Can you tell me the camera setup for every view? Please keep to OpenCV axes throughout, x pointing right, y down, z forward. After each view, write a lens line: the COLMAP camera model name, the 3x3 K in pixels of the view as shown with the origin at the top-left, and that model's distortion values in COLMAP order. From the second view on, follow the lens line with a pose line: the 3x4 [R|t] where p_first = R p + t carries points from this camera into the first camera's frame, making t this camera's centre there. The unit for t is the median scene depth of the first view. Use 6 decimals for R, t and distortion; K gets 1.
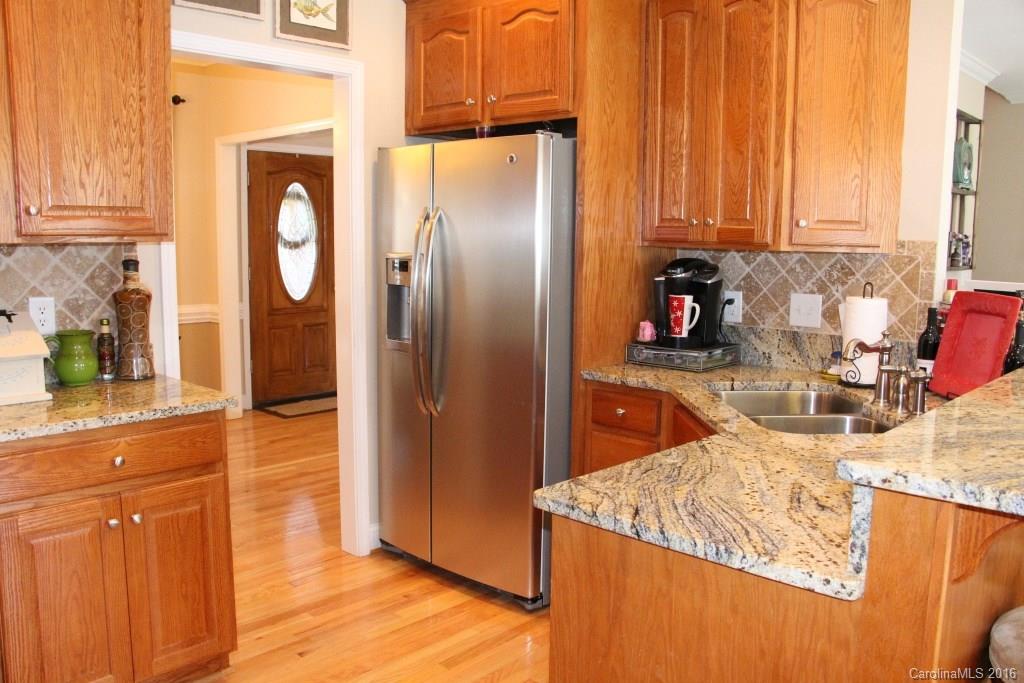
lens RADIAL K [[842.2, 0, 512.0], [0, 842.2, 341.5], [0, 0, 1]] dist [-0.188398, 0.165036]
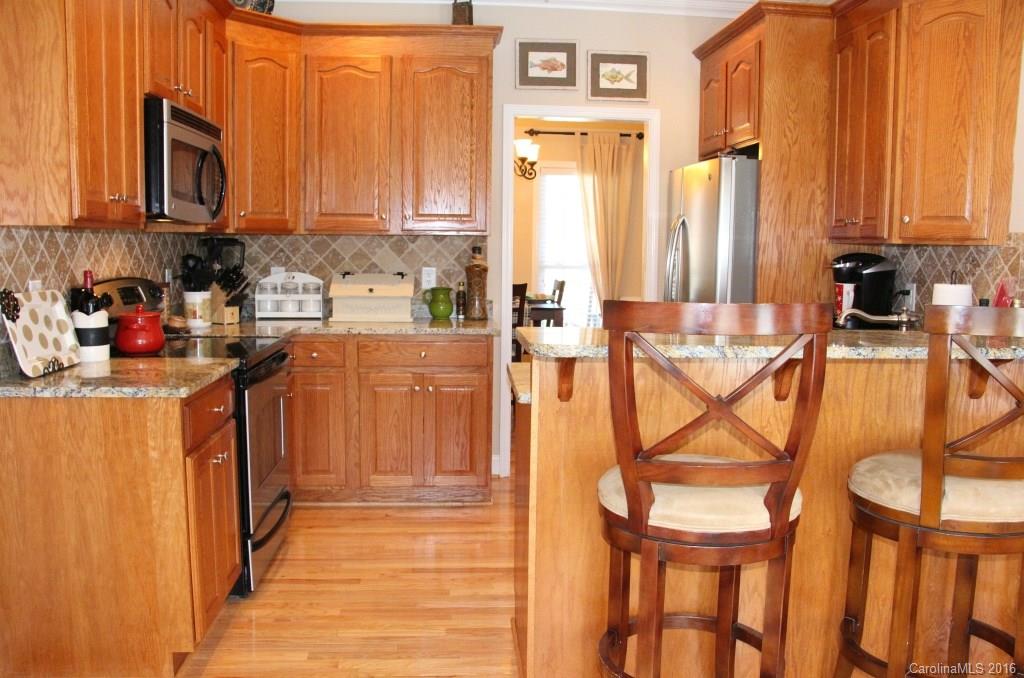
lens RADIAL K [[839.0, 0, 512.0], [0, 839.0, 339.0], [0, 0, 1]] dist [-0.198583, 0.171095]
pose [[0.741016, 0.071631, -0.667656, 0.721113], [-0.088709, 0.996022, 0.008405, 0.064133], [0.665602, 0.052999, 0.744422, -0.203640]]
